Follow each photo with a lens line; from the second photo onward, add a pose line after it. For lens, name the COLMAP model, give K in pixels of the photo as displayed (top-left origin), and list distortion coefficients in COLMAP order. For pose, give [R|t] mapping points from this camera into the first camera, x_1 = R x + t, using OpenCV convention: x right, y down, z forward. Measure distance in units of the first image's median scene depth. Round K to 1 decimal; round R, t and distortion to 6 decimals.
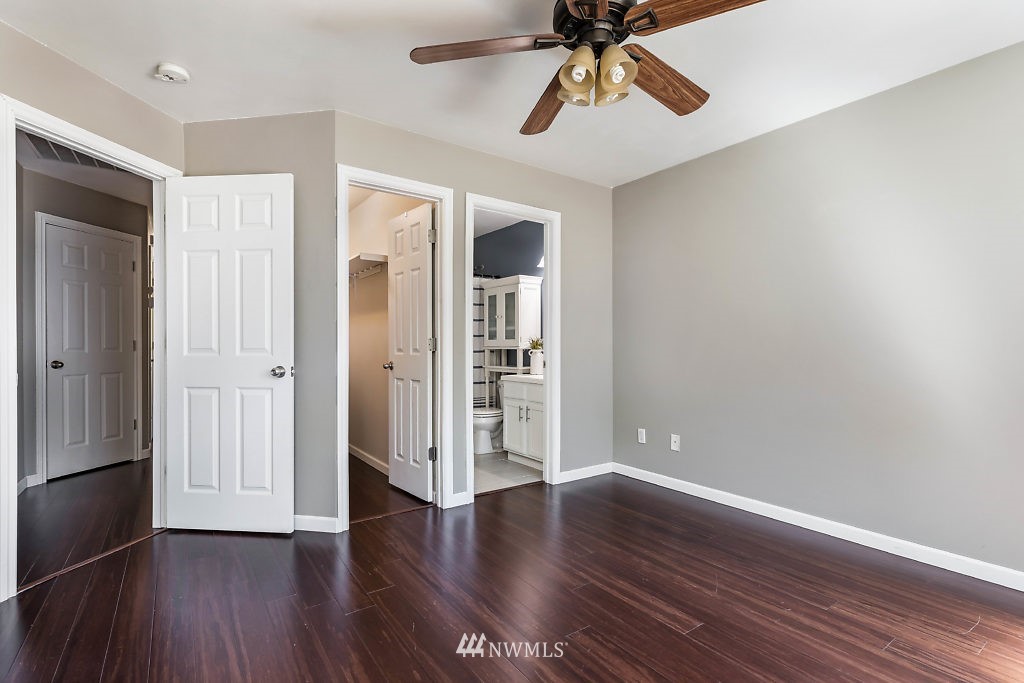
lens RADIAL K [[460.4, 0, 514.4], [0, 460.4, 344.2], [0, 0, 1]] dist [-0.007084, 0.001006]
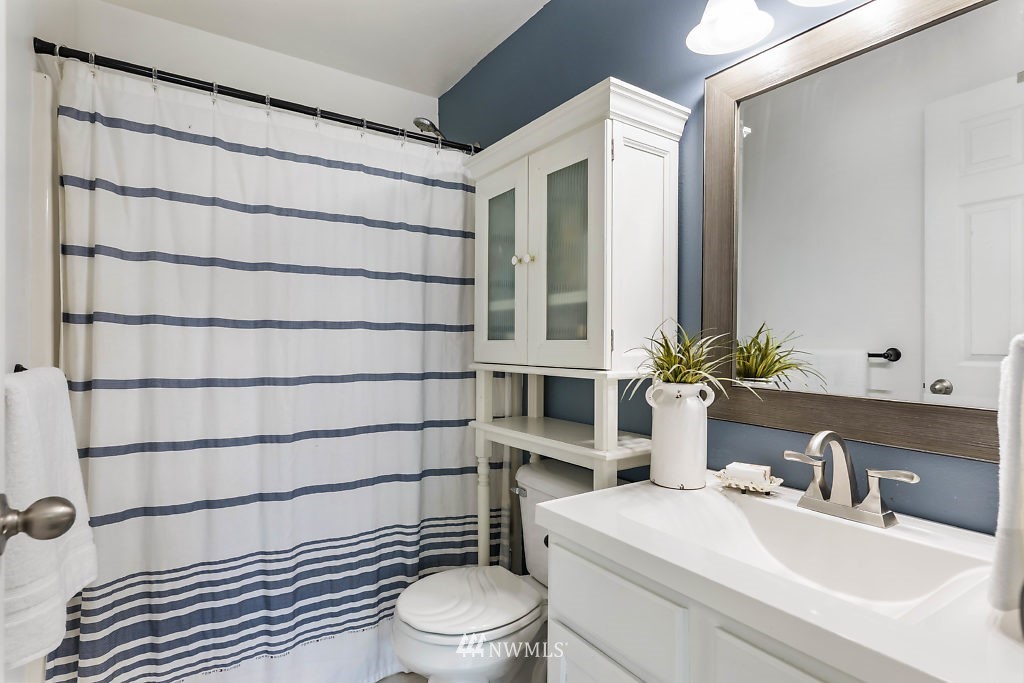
lens RADIAL K [[536.3, 0, 510.7], [0, 536.3, 343.8], [0, 0, 1]] dist [0.000097, 0.000005]
pose [[0.999579, 0.007035, -0.028153, -0.031487], [-0.006985, 0.999974, 0.001878, -0.008508], [0.028165, -0.001680, 0.999602, 0.659978]]
